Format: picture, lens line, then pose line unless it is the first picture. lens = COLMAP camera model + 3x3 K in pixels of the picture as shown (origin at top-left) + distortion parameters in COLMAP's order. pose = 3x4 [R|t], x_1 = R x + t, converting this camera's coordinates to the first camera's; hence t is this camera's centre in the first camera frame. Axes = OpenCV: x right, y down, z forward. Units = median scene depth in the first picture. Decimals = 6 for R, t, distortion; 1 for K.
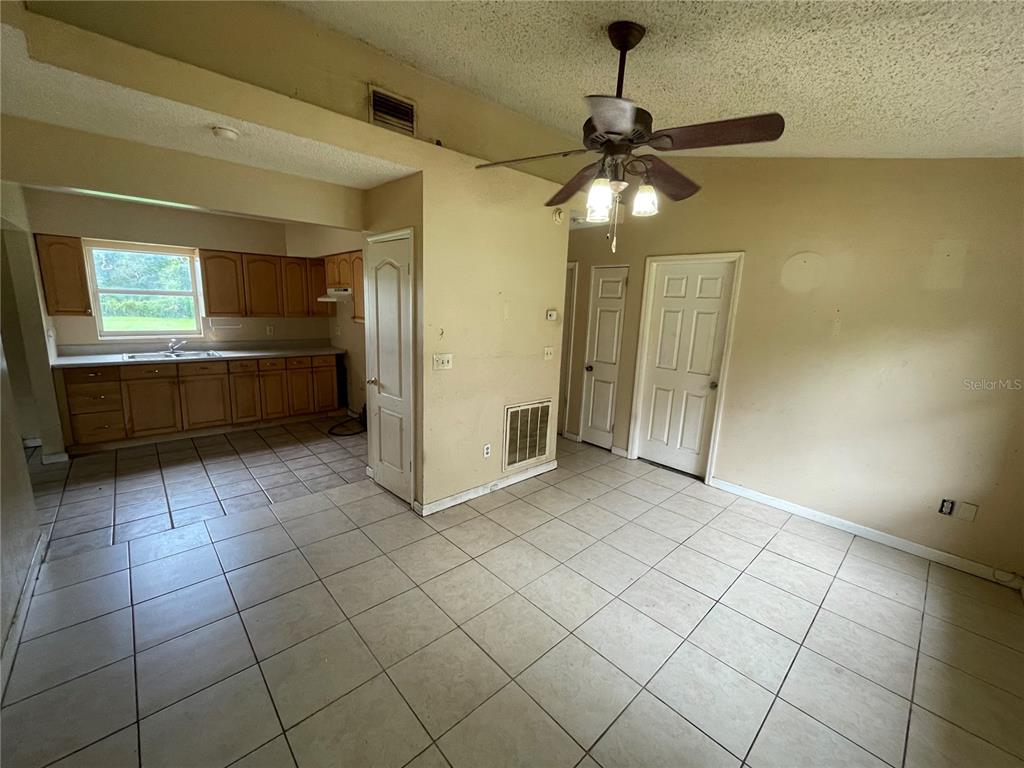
lens RADIAL K [[415.2, 0, 511.6], [0, 415.2, 381.4], [0, 0, 1]] dist [-0.001475, -0.000144]
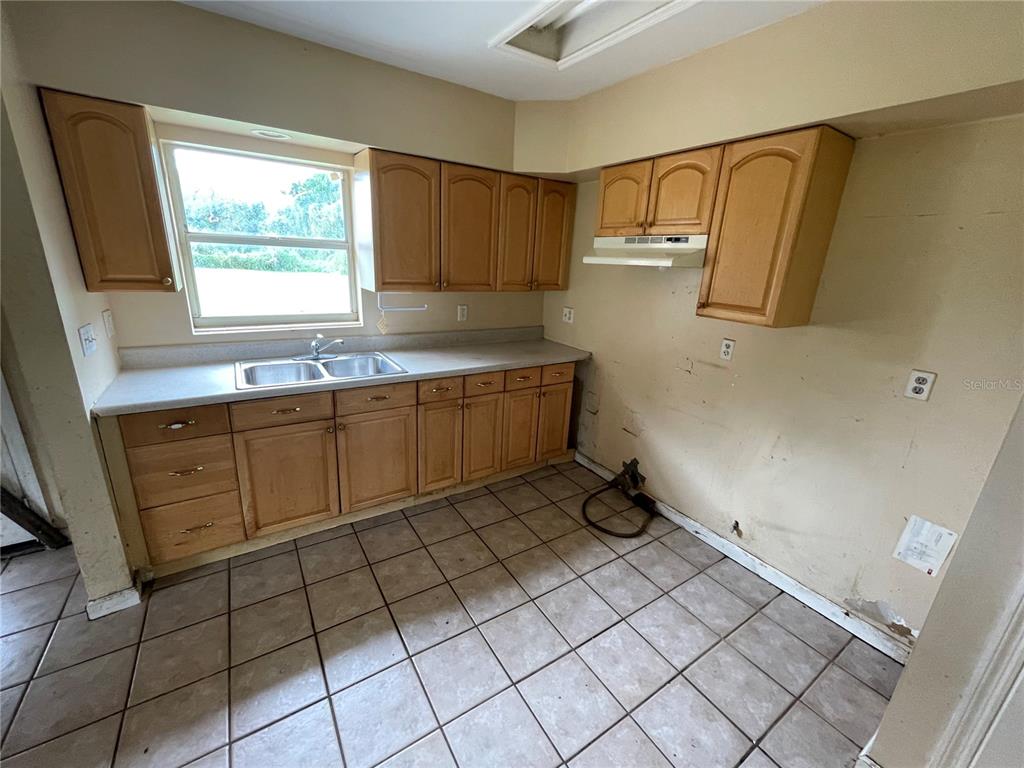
lens RADIAL K [[415.2, 0, 512.8], [0, 415.2, 383.6], [0, 0, 1]] dist [-0.001475, -0.000144]
pose [[0.986366, 0.061333, -0.152708, -0.538665], [-0.045355, 0.993331, 0.106002, -0.116063], [0.158191, -0.097631, 0.982570, 0.569476]]
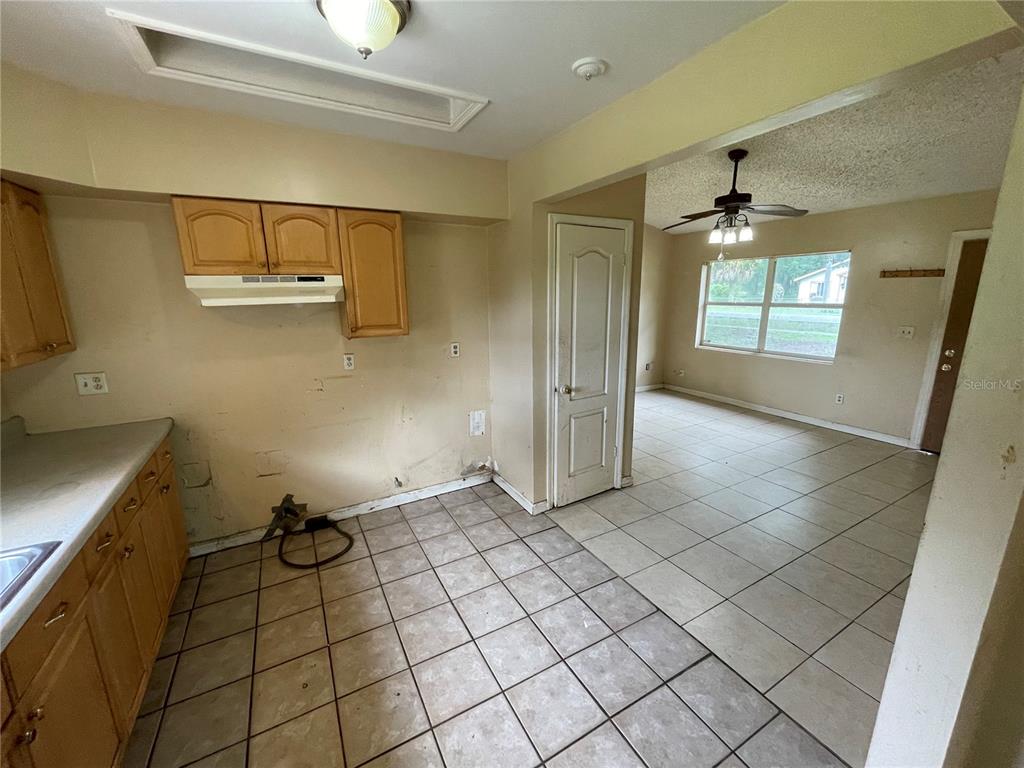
lens RADIAL K [[415.2, 0, 511.0], [0, 415.2, 382.7], [0, 0, 1]] dist [-0.001475, -0.000144]
pose [[0.234743, -0.245245, 0.940612, -0.927591], [0.201491, 0.958910, 0.199731, -0.163536], [-0.950945, 0.142639, 0.274513, 0.703019]]
